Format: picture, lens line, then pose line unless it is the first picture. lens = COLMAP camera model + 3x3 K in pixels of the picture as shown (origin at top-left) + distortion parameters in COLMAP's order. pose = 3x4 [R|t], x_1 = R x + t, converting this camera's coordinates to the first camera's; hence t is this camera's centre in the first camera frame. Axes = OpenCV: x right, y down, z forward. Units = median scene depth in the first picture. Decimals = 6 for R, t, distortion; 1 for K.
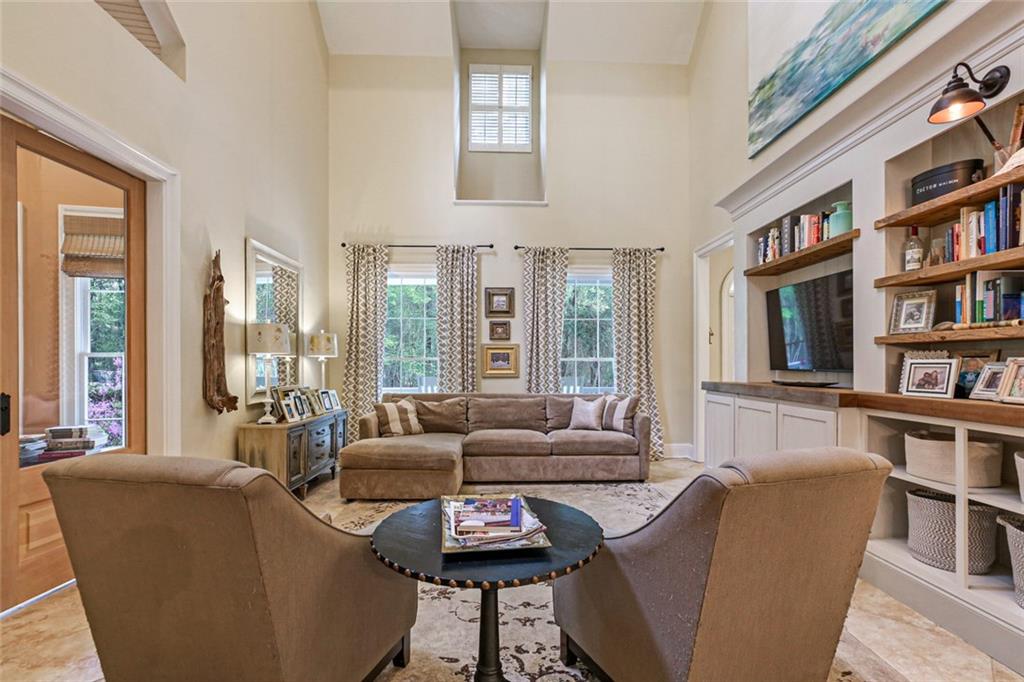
lens RADIAL K [[489.5, 0, 512.3], [0, 489.5, 361.8], [0, 0, 1]] dist [-0.003262, 0.000582]
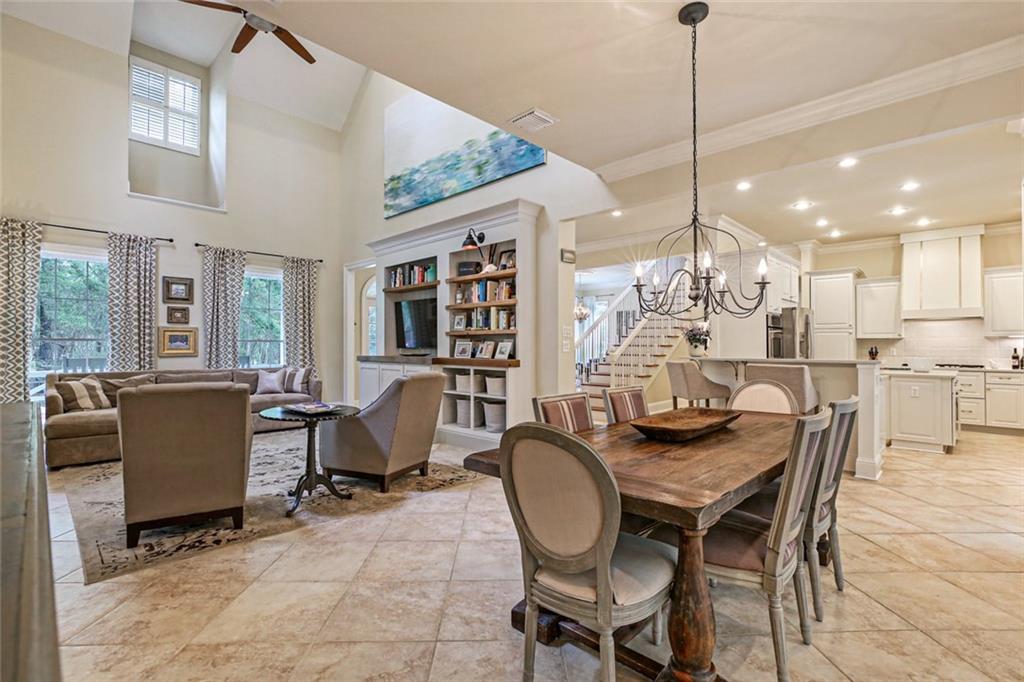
lens RADIAL K [[469.6, 0, 512.0], [0, 469.6, 341.0], [0, 0, 1]] dist [-0.004710, -0.000259]
pose [[0.719480, 0.005872, 0.694489, -0.321216], [-0.002070, 0.999978, -0.006311, 0.001432], [-0.694510, 0.003103, 0.719476, -0.459579]]
